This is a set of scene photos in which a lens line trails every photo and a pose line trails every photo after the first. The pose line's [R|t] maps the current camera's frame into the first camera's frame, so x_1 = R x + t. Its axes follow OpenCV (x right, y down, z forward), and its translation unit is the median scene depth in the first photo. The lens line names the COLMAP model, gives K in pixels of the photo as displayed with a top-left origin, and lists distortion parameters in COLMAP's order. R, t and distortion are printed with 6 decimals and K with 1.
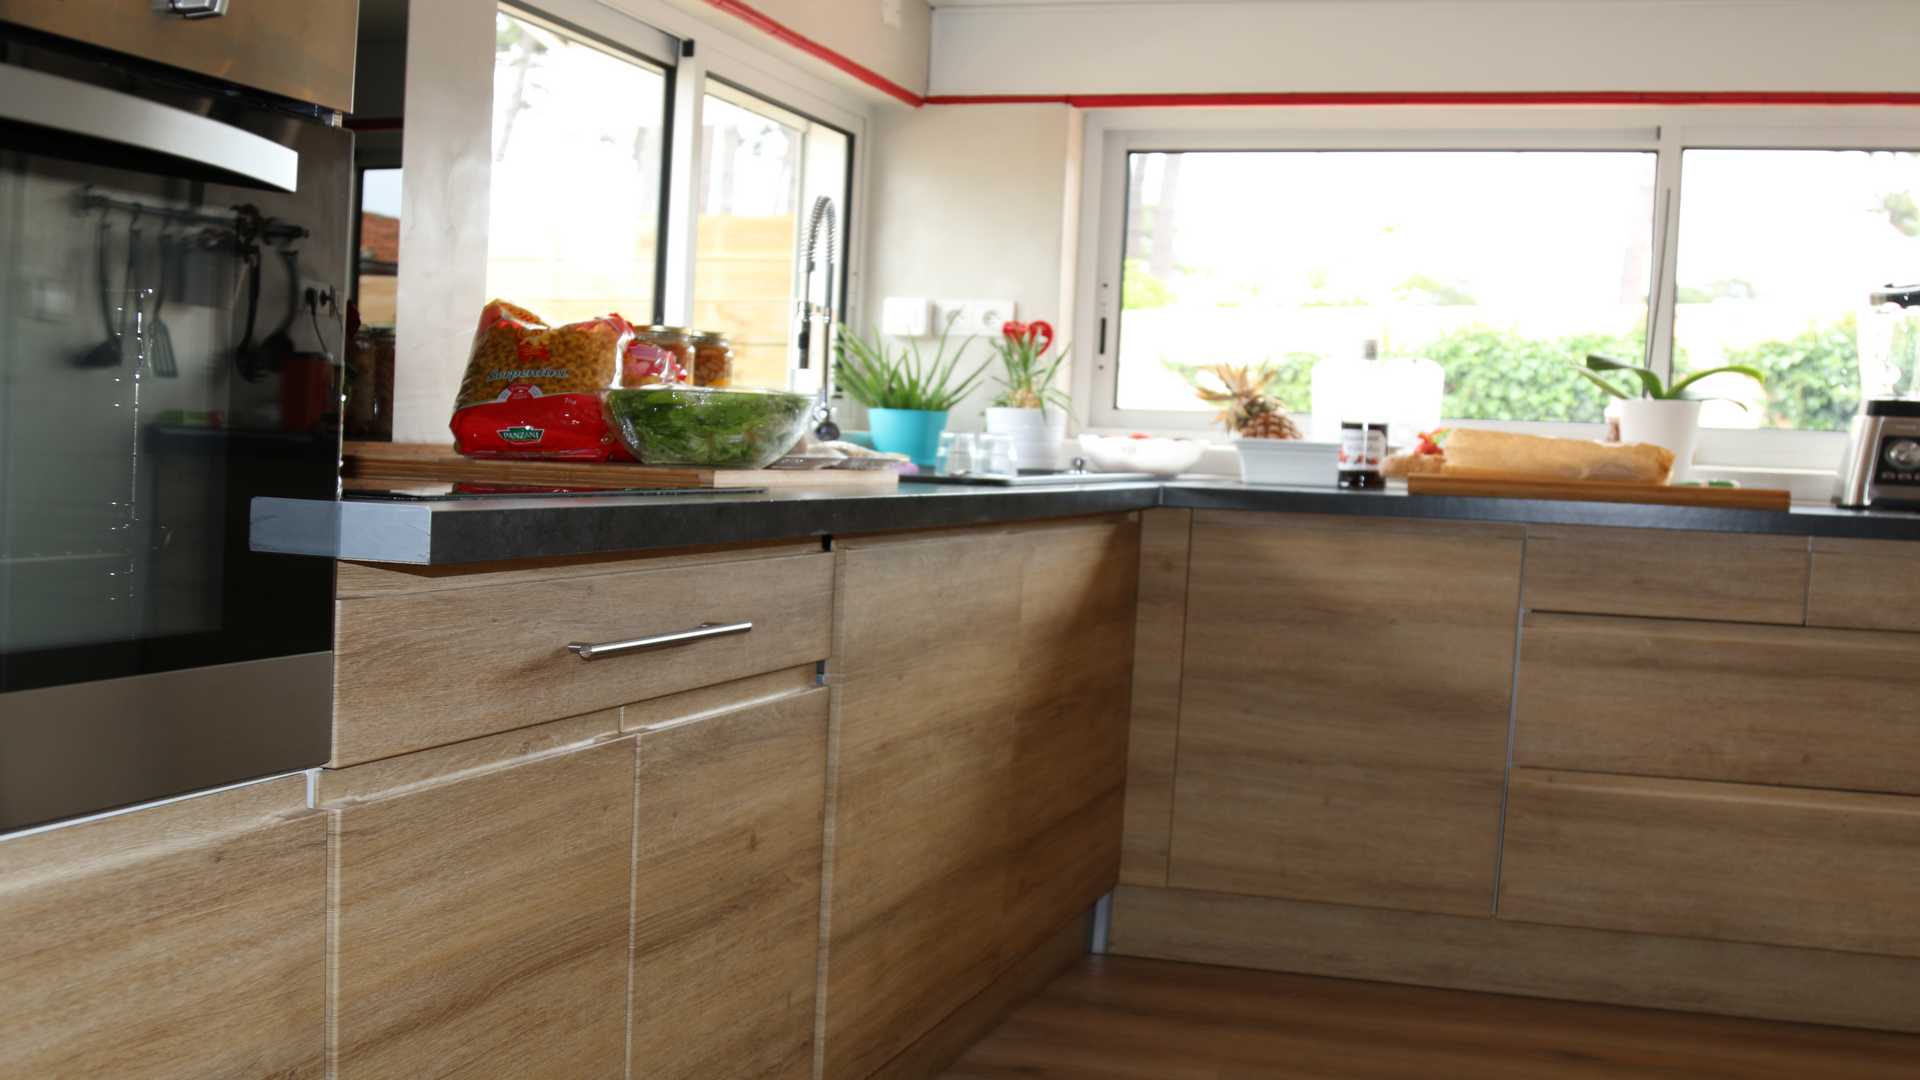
lens RADIAL K [[2066.2, 0, 960.0], [0, 2066.2, 540.0], [0, 0, 1]] dist [-0.165334, 0.032024]
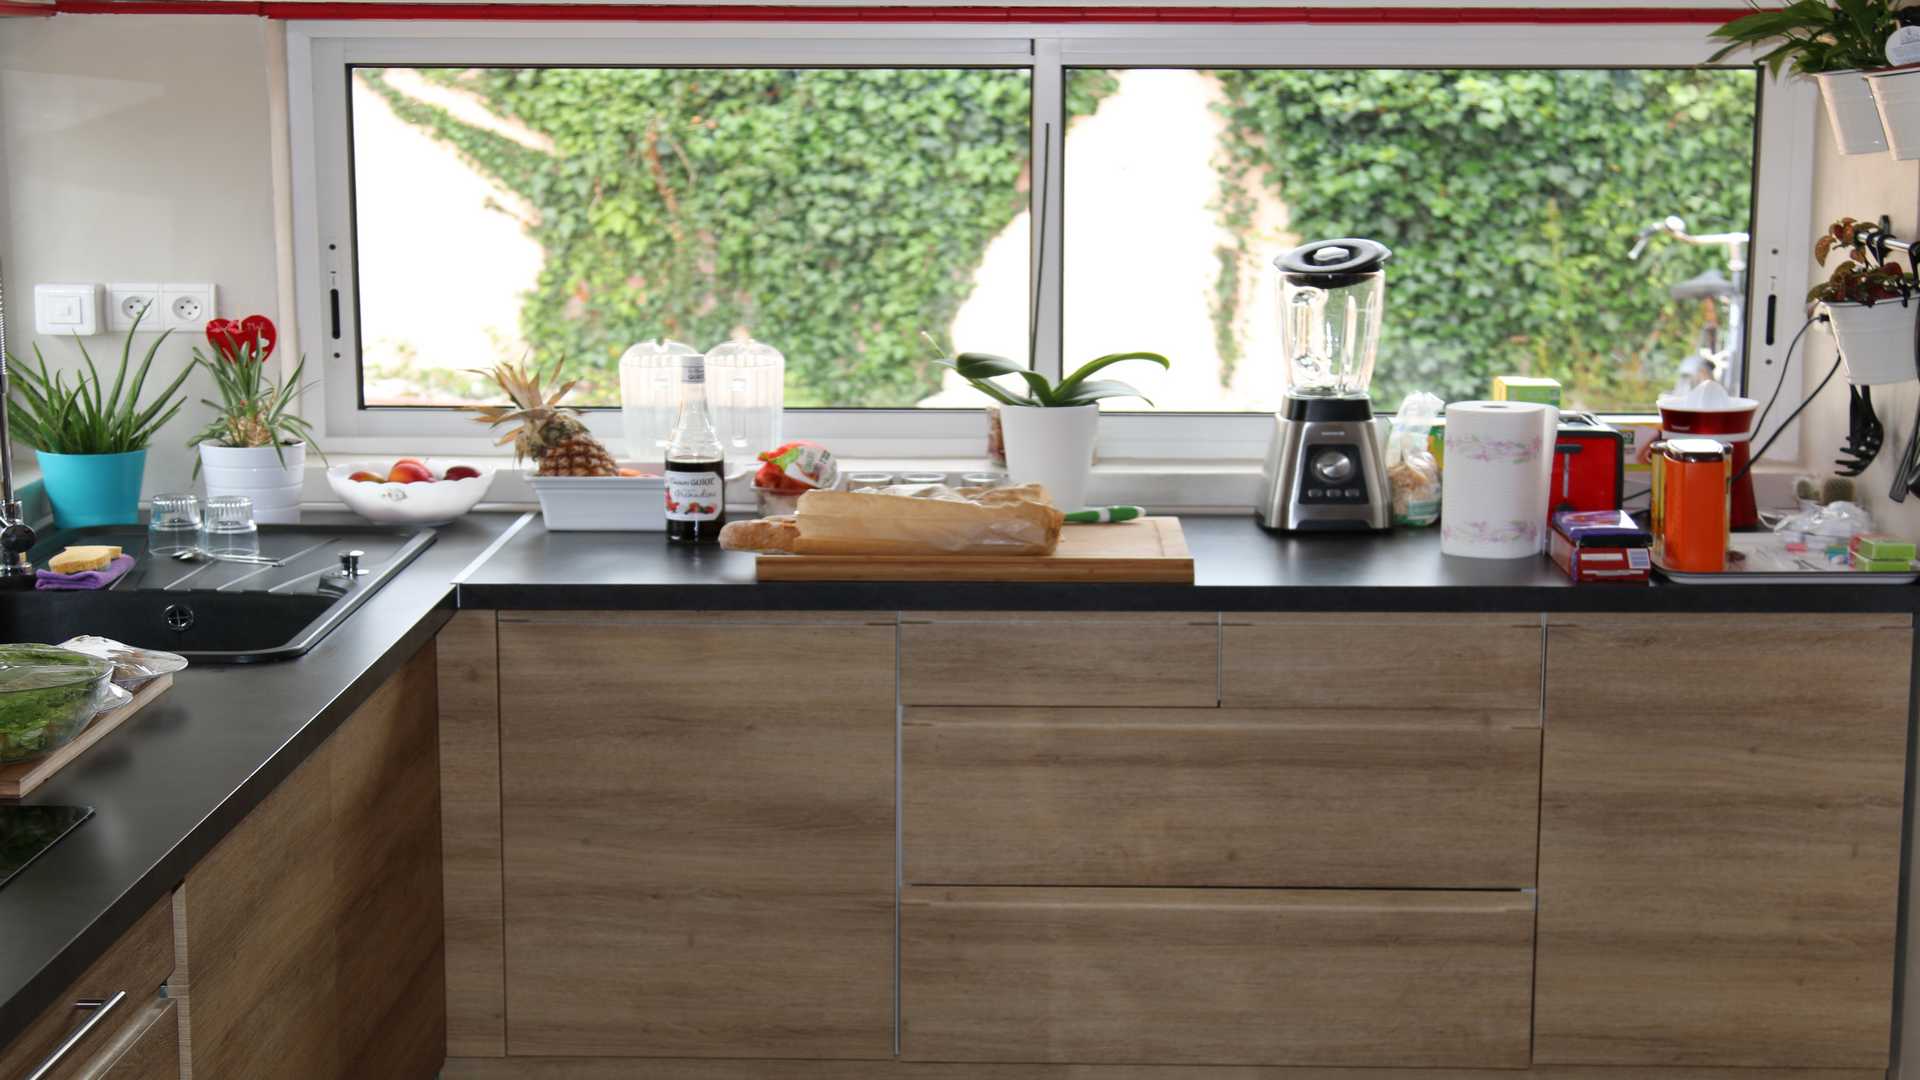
lens RADIAL K [[3540.4, 0, 960.0], [0, 3540.4, 540.0], [0, 0, 1]] dist [-0.024537, 0.025019]
pose [[0.956853, -0.102132, 0.272031, -0.090734], [0.069884, 0.989601, 0.125726, -0.203622], [-0.282043, -0.101291, 0.954040, -0.387723]]
